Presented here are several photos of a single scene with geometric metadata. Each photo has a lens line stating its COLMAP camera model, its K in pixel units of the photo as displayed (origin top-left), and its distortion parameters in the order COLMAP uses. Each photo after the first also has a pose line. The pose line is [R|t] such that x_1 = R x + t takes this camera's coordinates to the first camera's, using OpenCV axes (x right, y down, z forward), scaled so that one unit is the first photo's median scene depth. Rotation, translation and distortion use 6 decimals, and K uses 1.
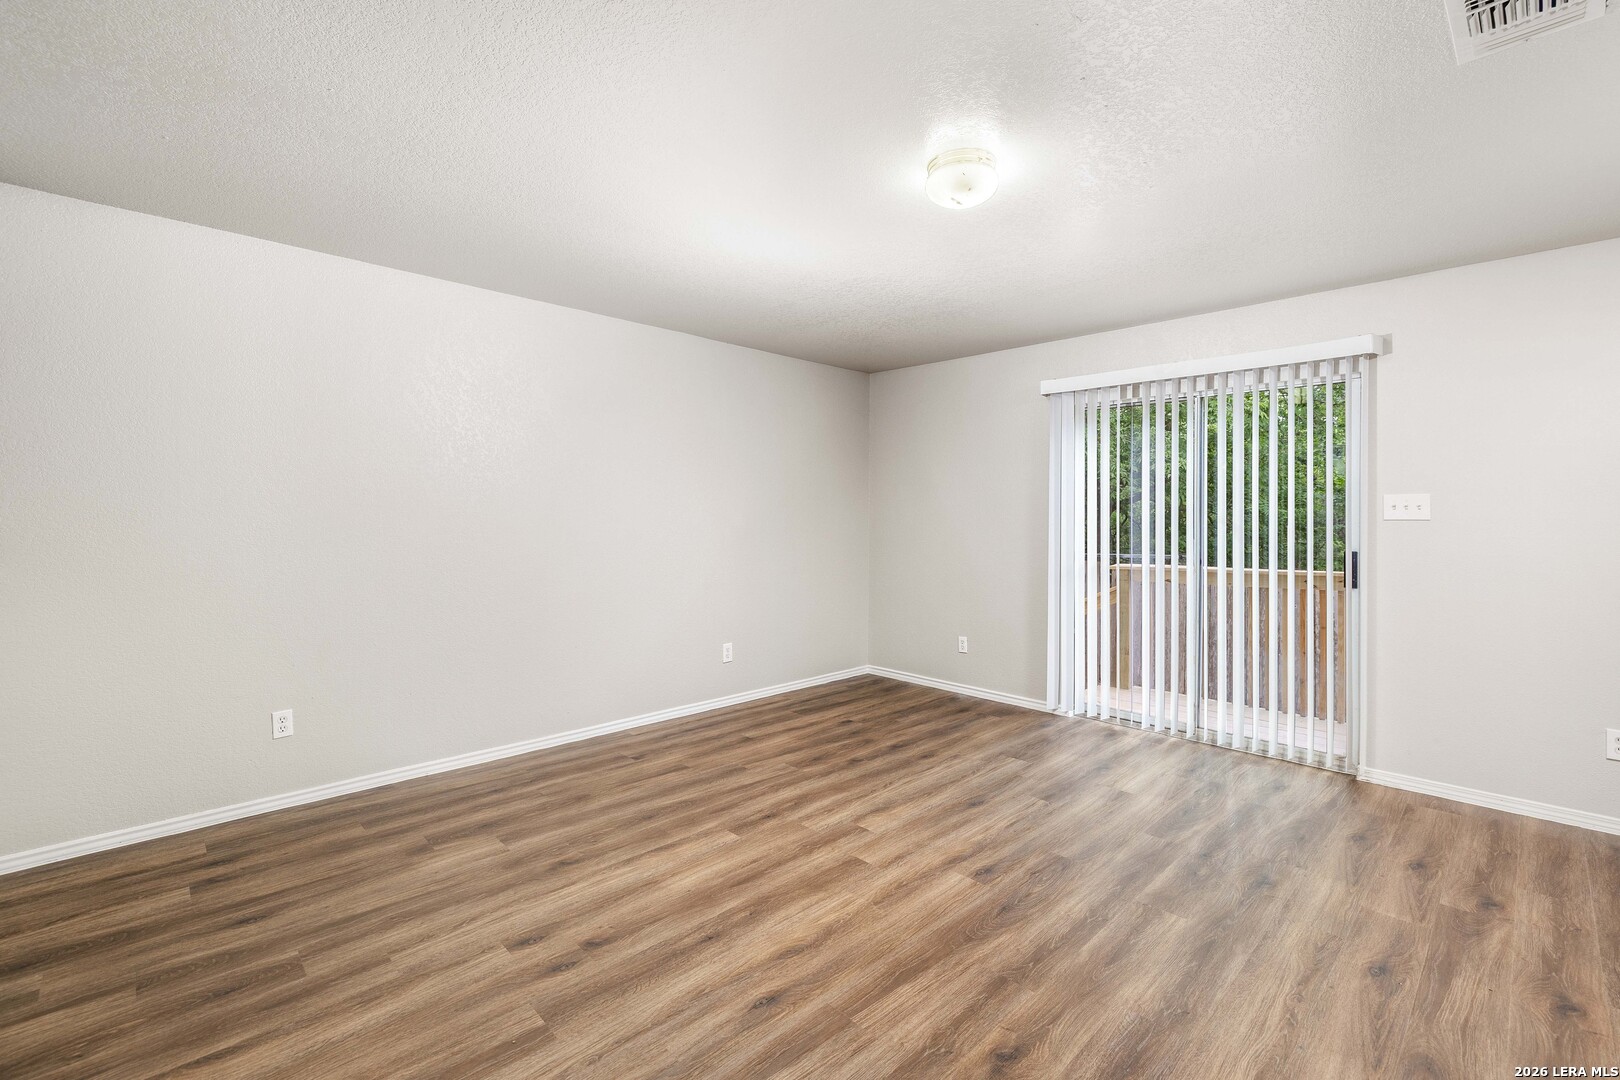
lens RADIAL K [[701.3, 0, 803.2], [0, 701.3, 519.4], [0, 0, 1]] dist [0.002534, 0.000212]
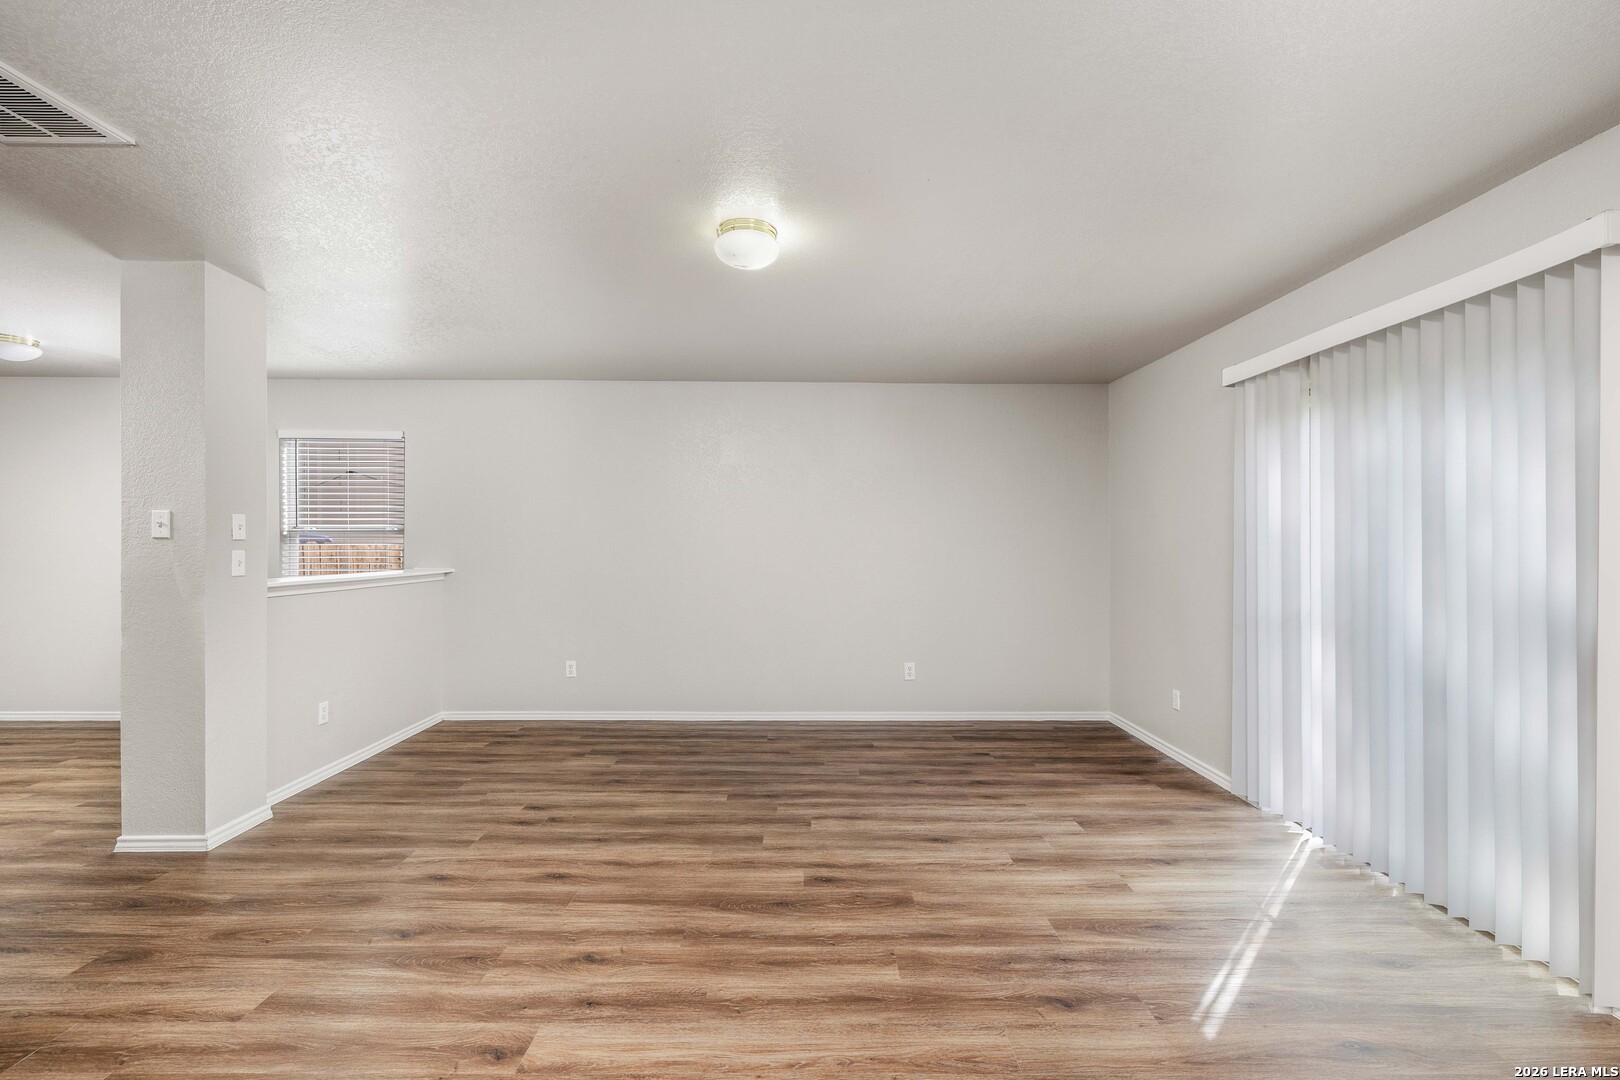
lens RADIAL K [[696.3, 0, 810.0], [0, 696.3, 540.0], [0, 0, 1]] dist [0.002299, -0.000225]
pose [[0.727098, -0.007339, -0.686494, 0.792274], [-0.002326, 0.999911, -0.013153, 0.005392], [0.686530, 0.011160, 0.727016, 0.181074]]
